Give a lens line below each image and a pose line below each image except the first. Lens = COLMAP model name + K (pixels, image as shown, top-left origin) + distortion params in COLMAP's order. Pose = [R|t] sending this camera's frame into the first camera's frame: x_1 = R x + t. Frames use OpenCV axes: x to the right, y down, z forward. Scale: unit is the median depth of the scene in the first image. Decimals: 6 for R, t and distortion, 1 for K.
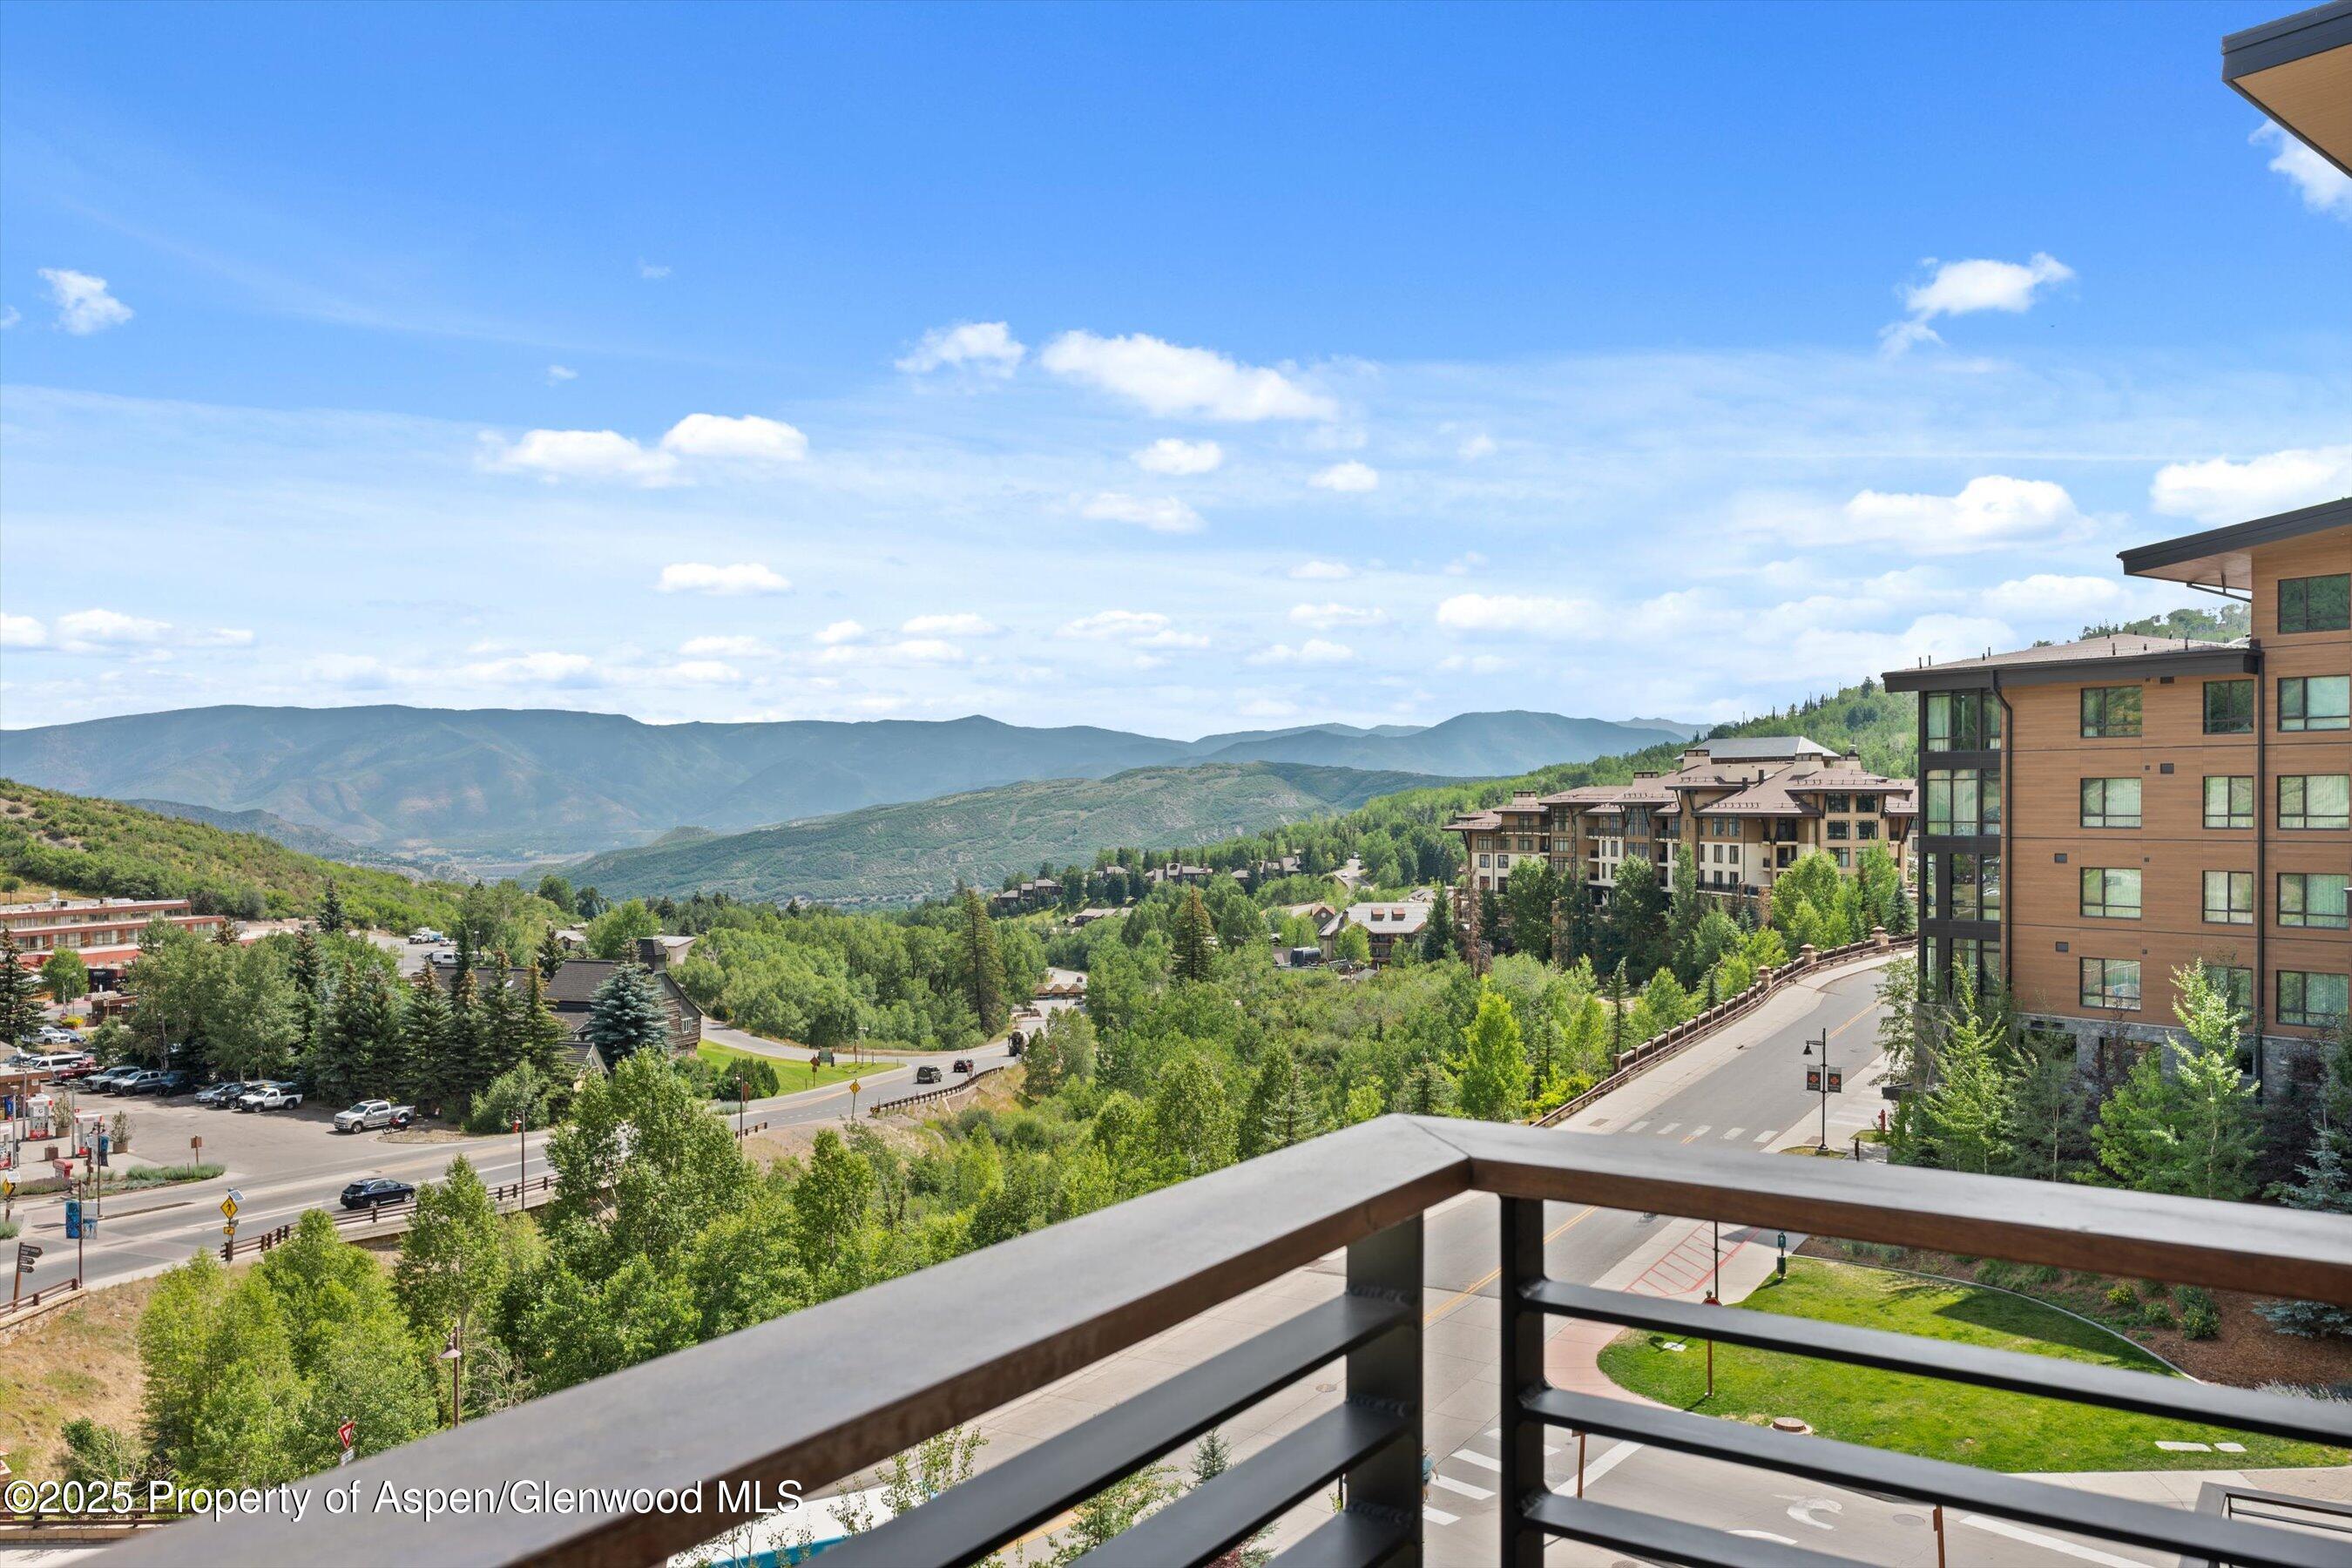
lens RADIAL K [[1130.8, 0, 1168.1], [0, 1130.8, 781.5], [0, 0, 1]] dist [0.002397, 0.001087]
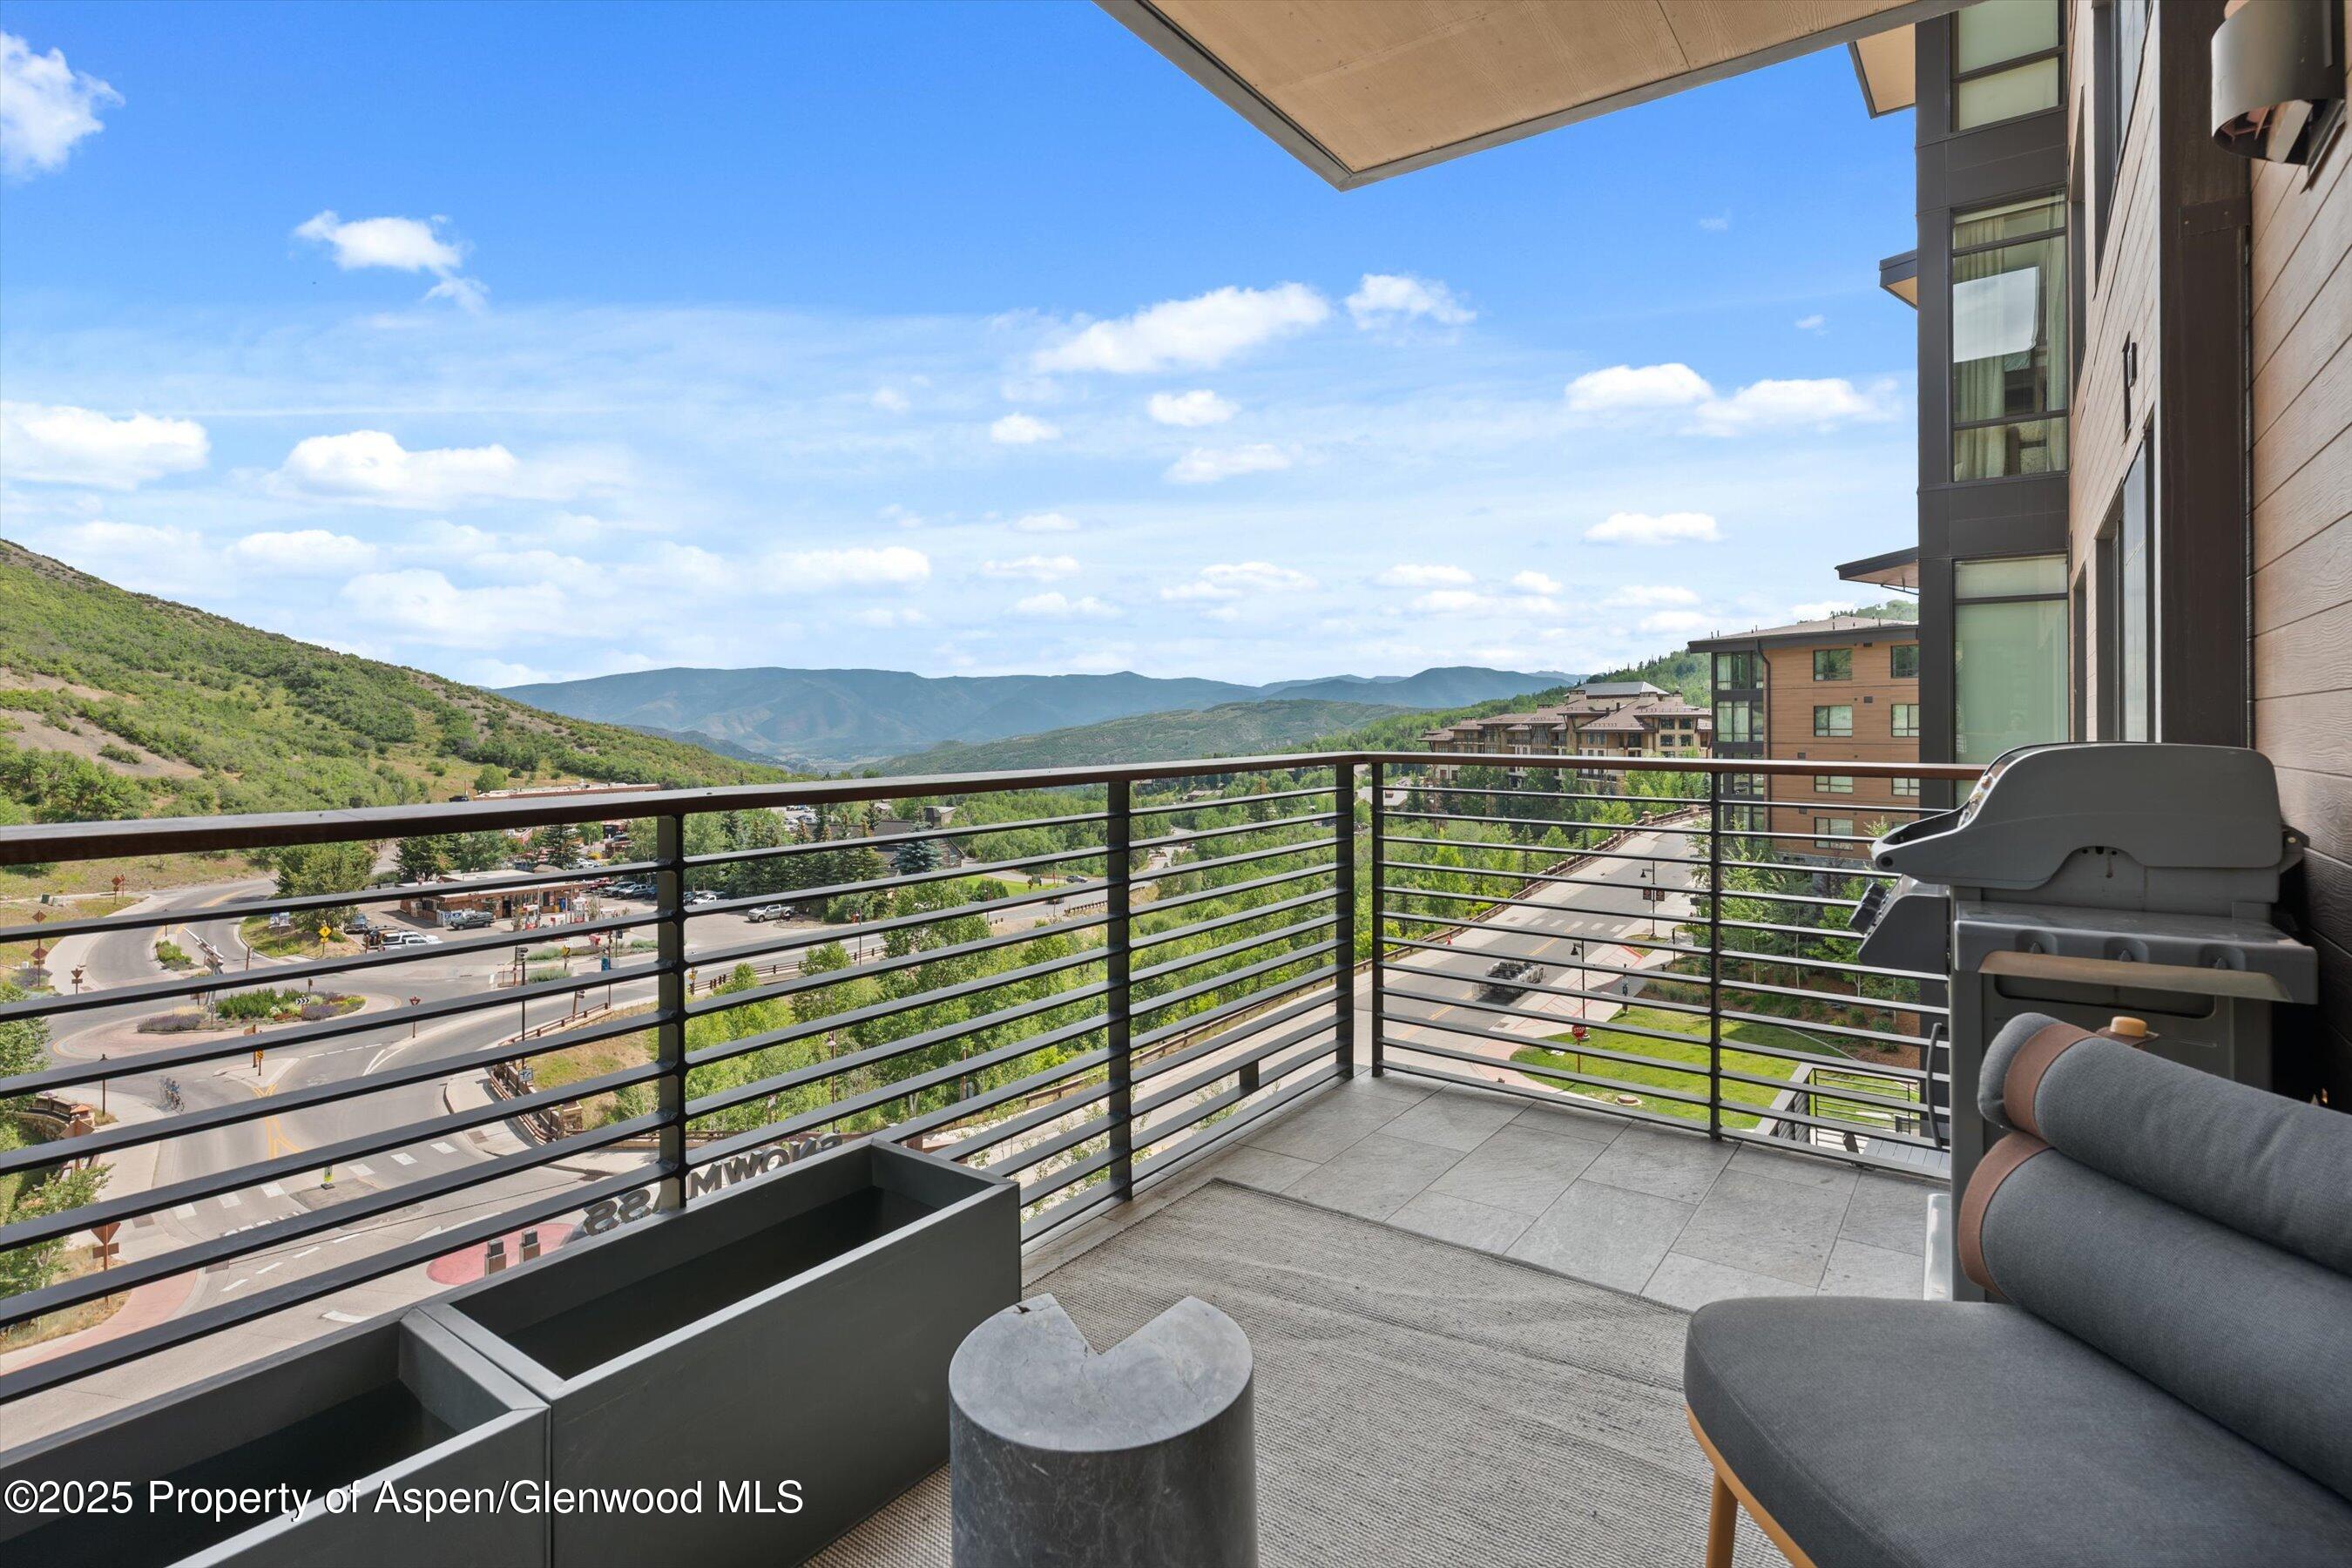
lens RADIAL K [[1138.3, 0, 1176.7], [0, 1138.3, 720.7], [0, 0, 1]] dist [0.003243, 0.000168]
pose [[0.999110, -0.004035, -0.041976, -0.029787], [0.002815, 0.999573, -0.029077, 0.060962], [0.042076, 0.028933, 0.998695, -0.638163]]
